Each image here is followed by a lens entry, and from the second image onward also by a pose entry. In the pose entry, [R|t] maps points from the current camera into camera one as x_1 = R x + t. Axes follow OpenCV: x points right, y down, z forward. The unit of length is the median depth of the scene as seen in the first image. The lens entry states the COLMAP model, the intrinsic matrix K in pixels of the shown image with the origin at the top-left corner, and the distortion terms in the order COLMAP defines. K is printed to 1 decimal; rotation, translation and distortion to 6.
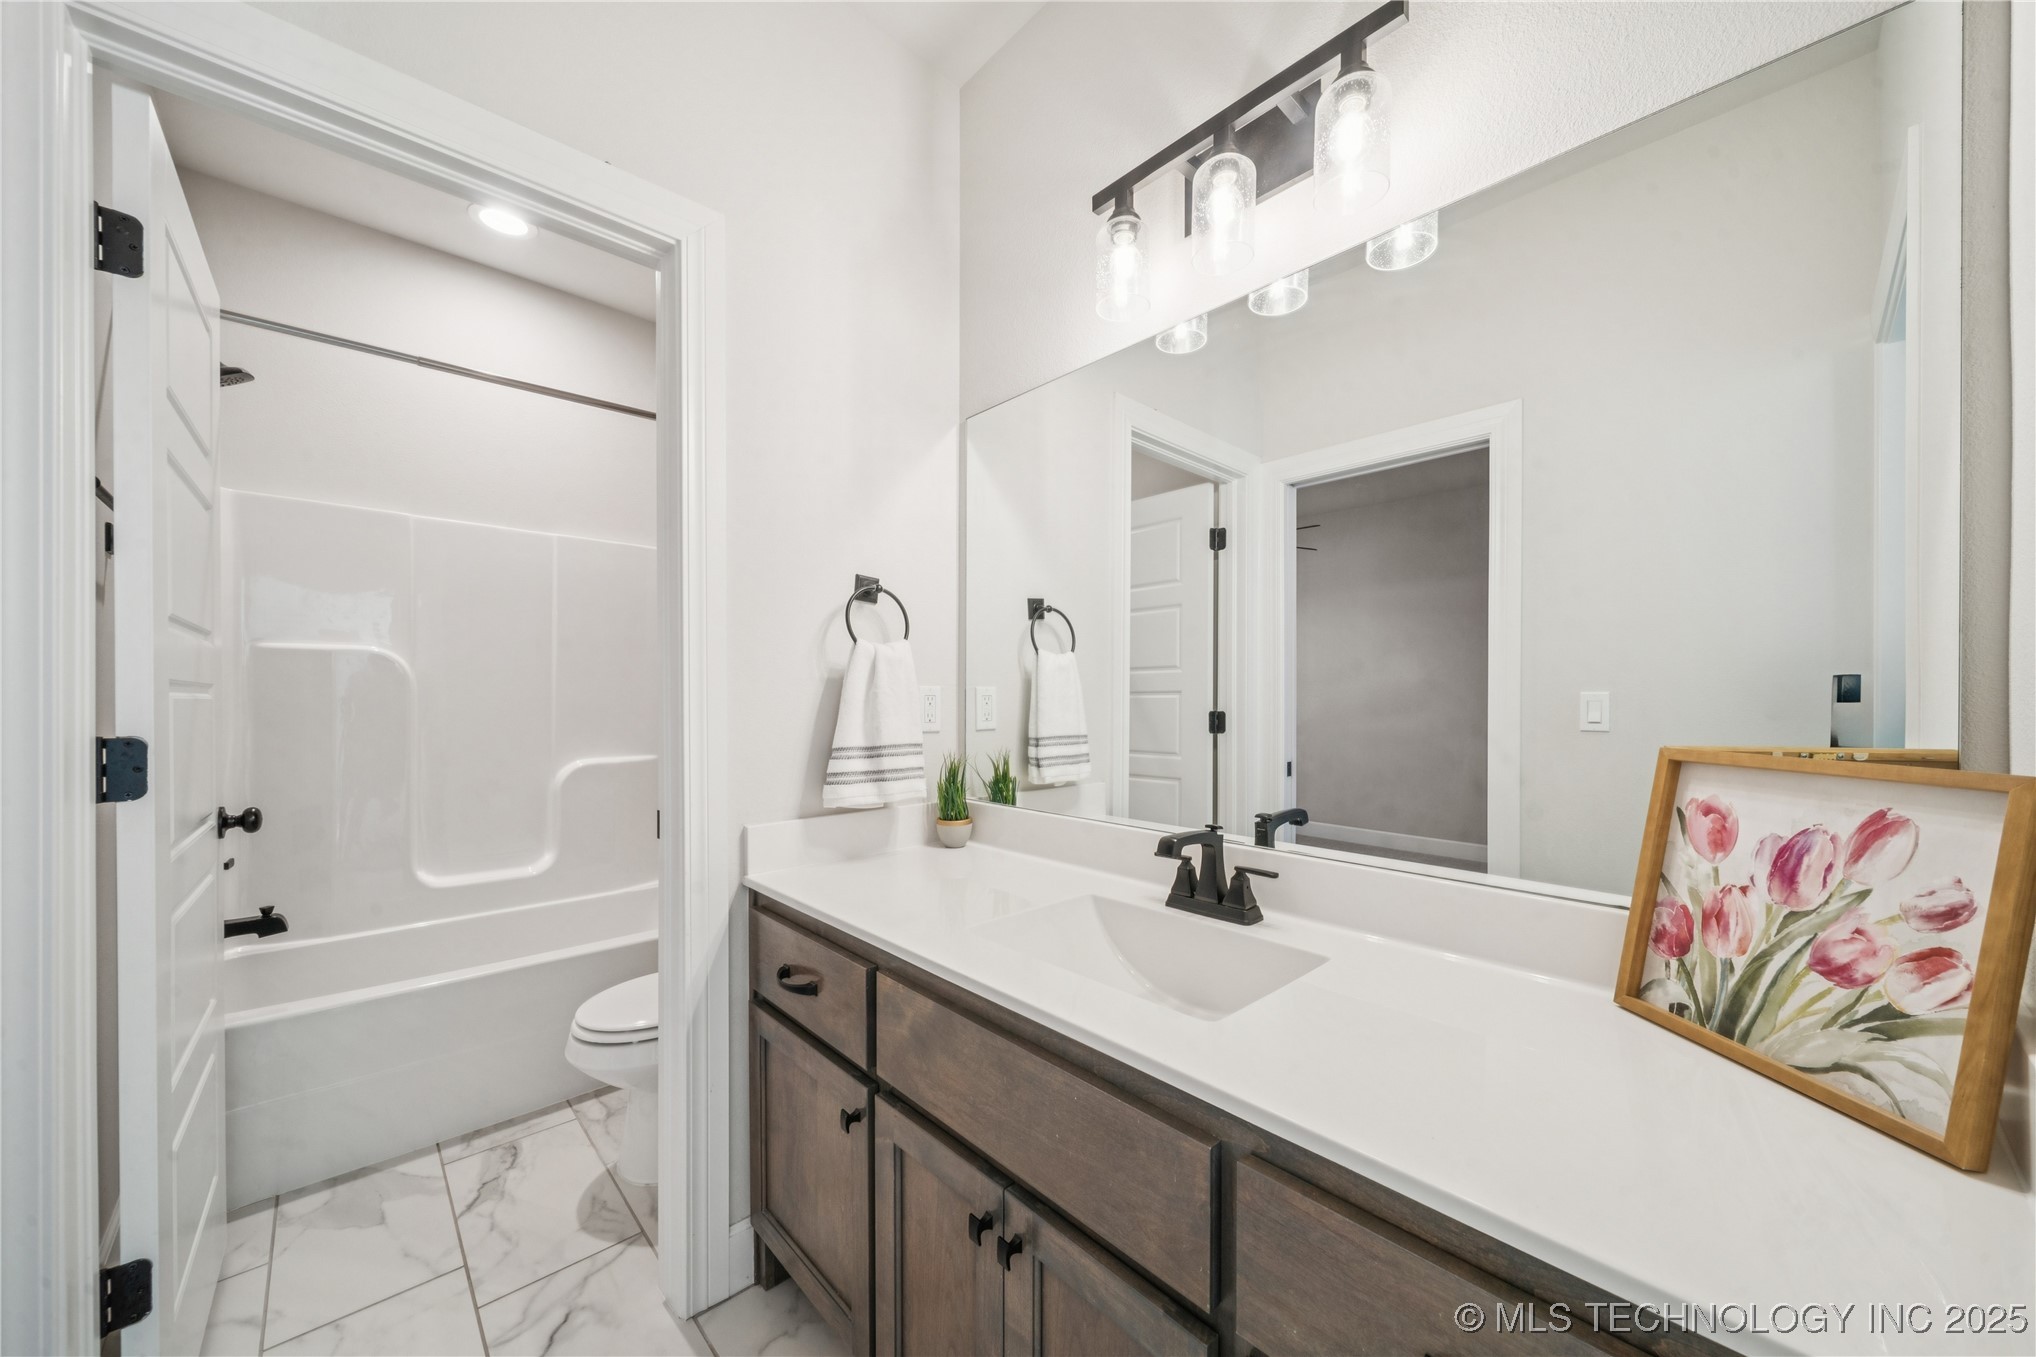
lens RADIAL K [[720.8, 0, 1017.4], [0, 720.8, 692.3], [0, 0, 1]] dist [-0.000175, -0.000573]
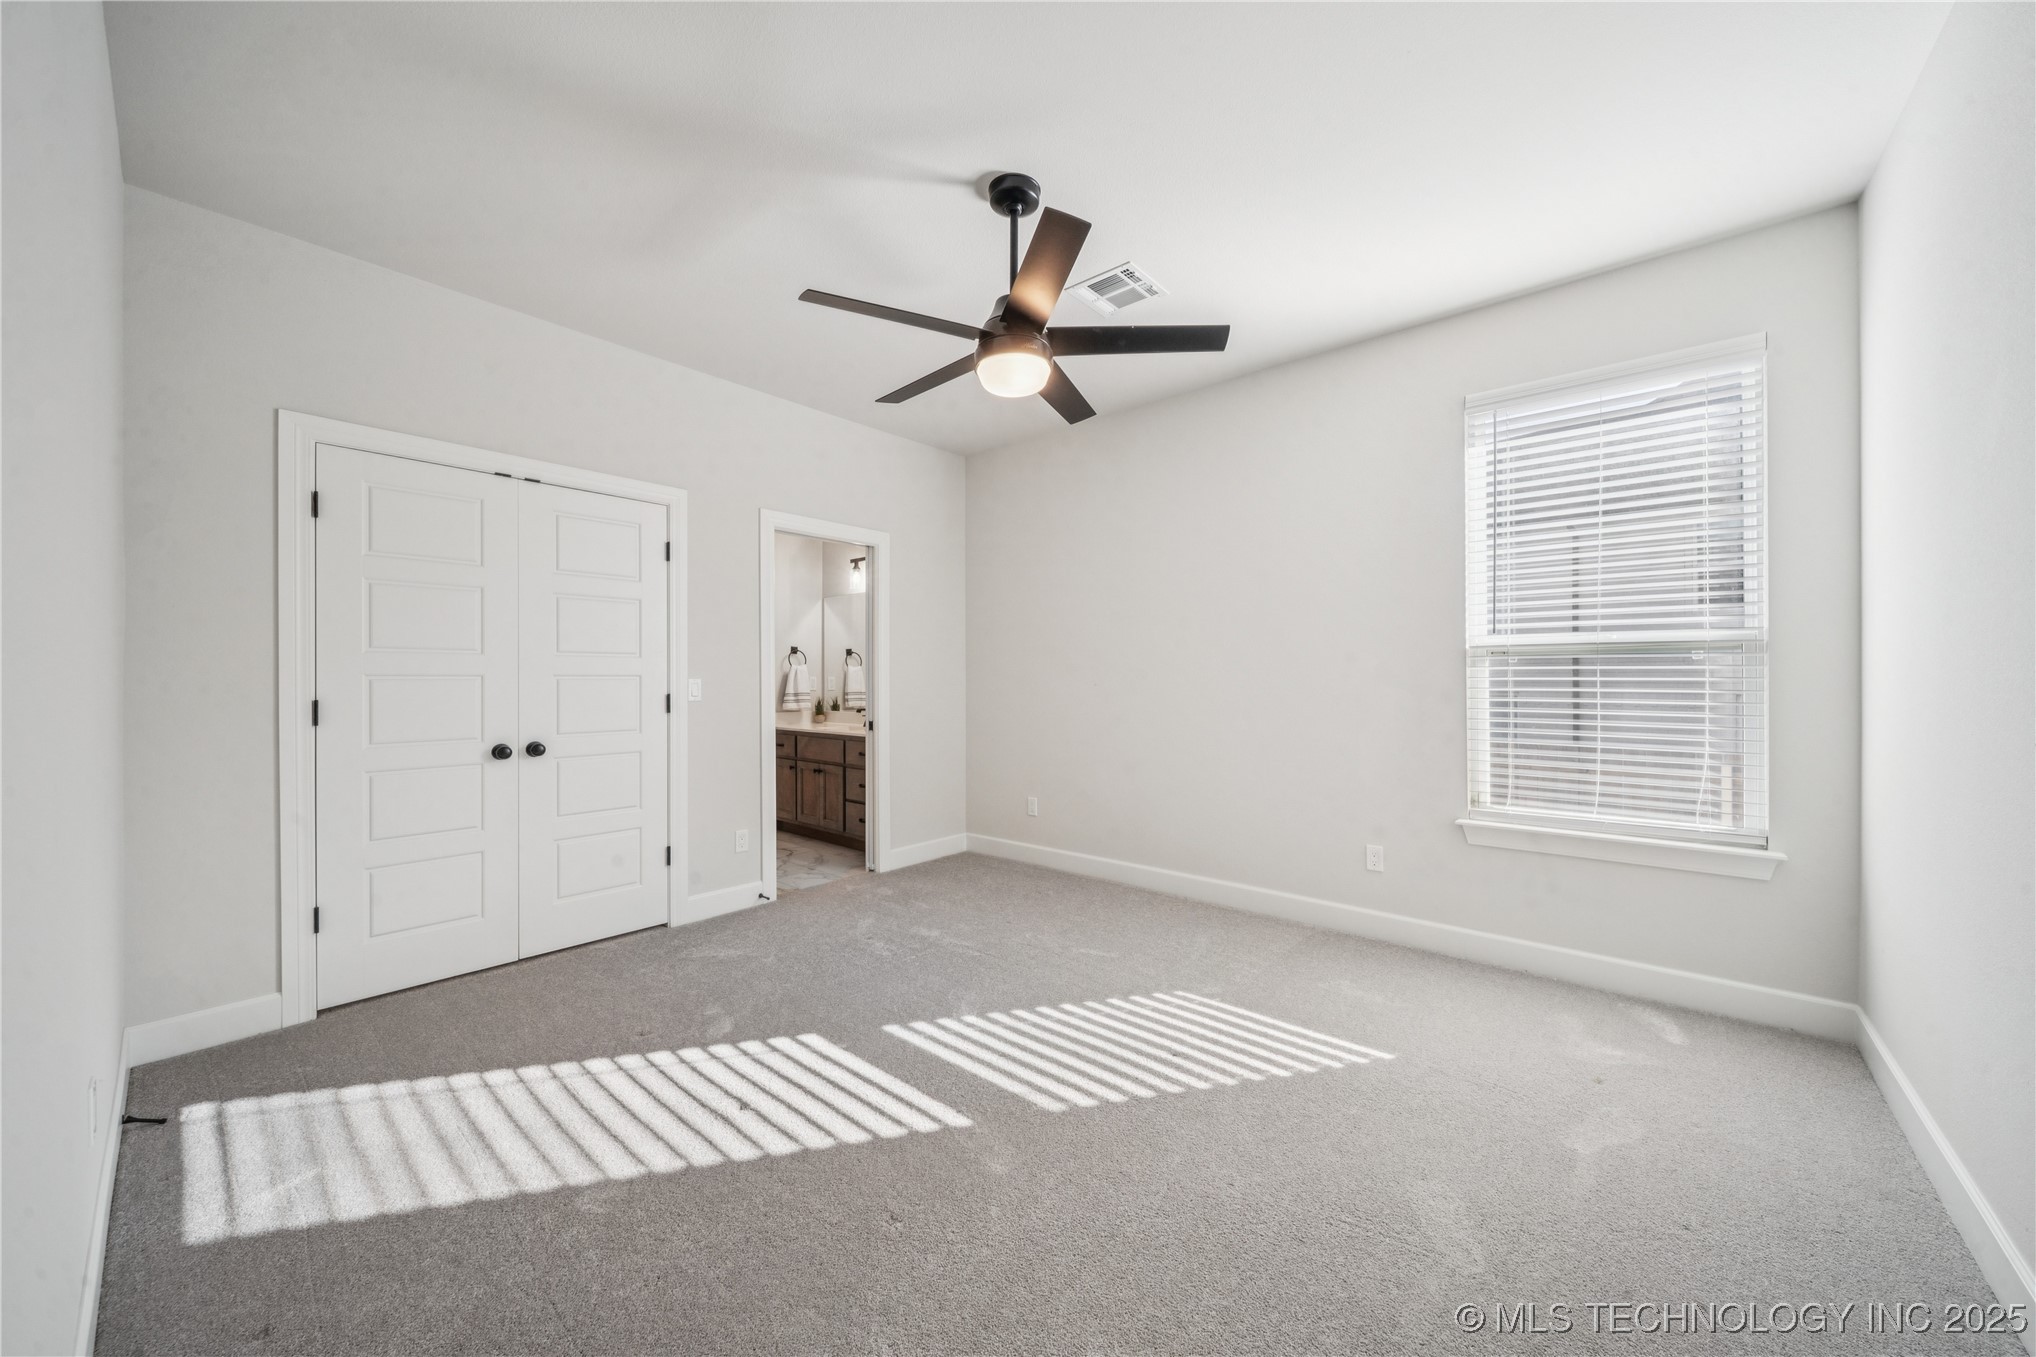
lens RADIAL K [[720.8, 0, 1018.7], [0, 720.8, 682.0], [0, 0, 1]] dist [-0.000175, -0.000573]
pose [[0.994766, 0.001257, 0.102168, 0.545031], [-0.002198, 0.999956, 0.009099, -0.018968], [-0.102152, -0.009276, 0.994726, -2.730301]]
